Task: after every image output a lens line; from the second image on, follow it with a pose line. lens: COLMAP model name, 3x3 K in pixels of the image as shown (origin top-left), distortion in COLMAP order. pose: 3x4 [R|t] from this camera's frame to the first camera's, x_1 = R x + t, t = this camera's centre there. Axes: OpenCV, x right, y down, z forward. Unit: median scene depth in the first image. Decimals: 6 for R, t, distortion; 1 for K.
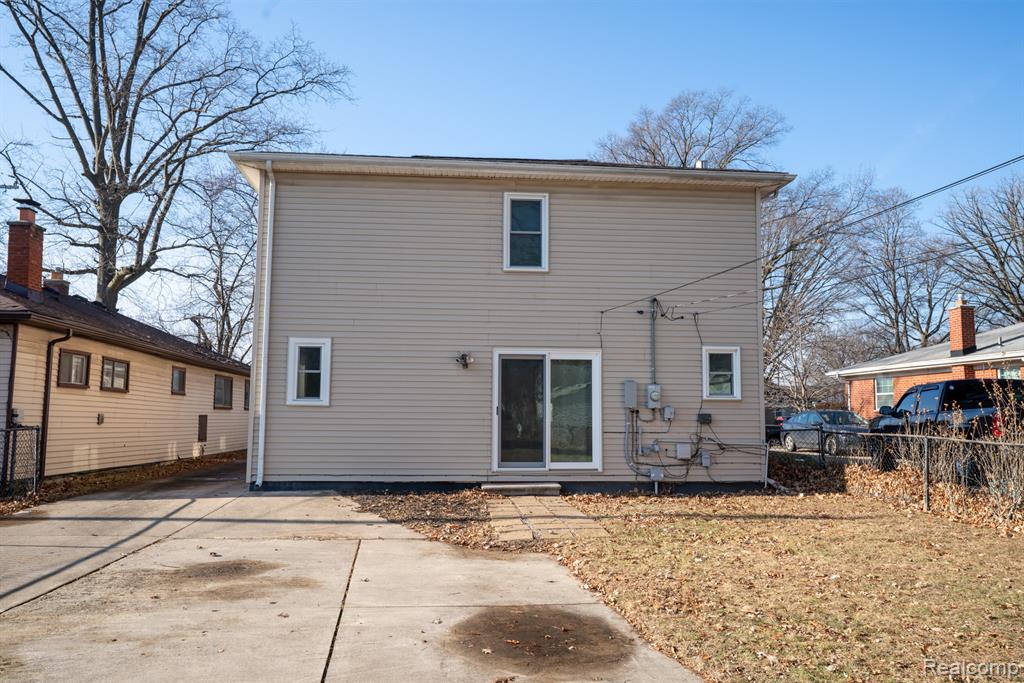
lens RADIAL K [[792.1, 0, 507.3], [0, 792.1, 339.7], [0, 0, 1]] dist [0.008039, 0.022667]
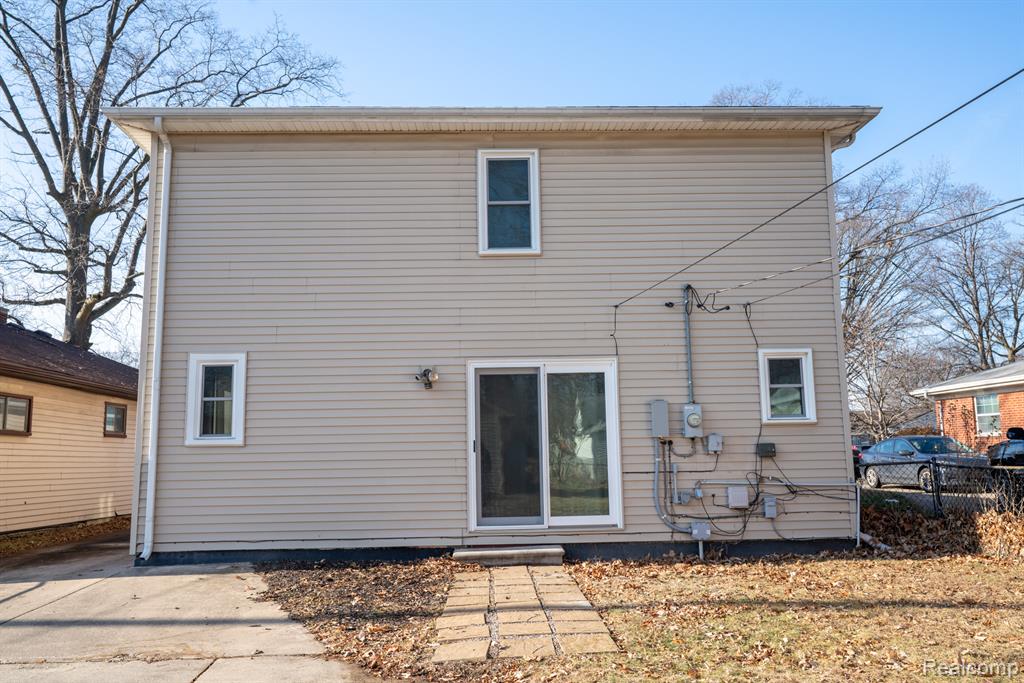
lens RADIAL K [[792.1, 0, 516.1], [0, 792.1, 343.6], [0, 0, 1]] dist [0.008039, 0.022667]
pose [[0.998014, -0.032217, -0.054133, 0.066167], [0.029971, 0.998677, -0.041788, 0.026858], [0.055407, 0.040083, 0.997659, 0.271135]]
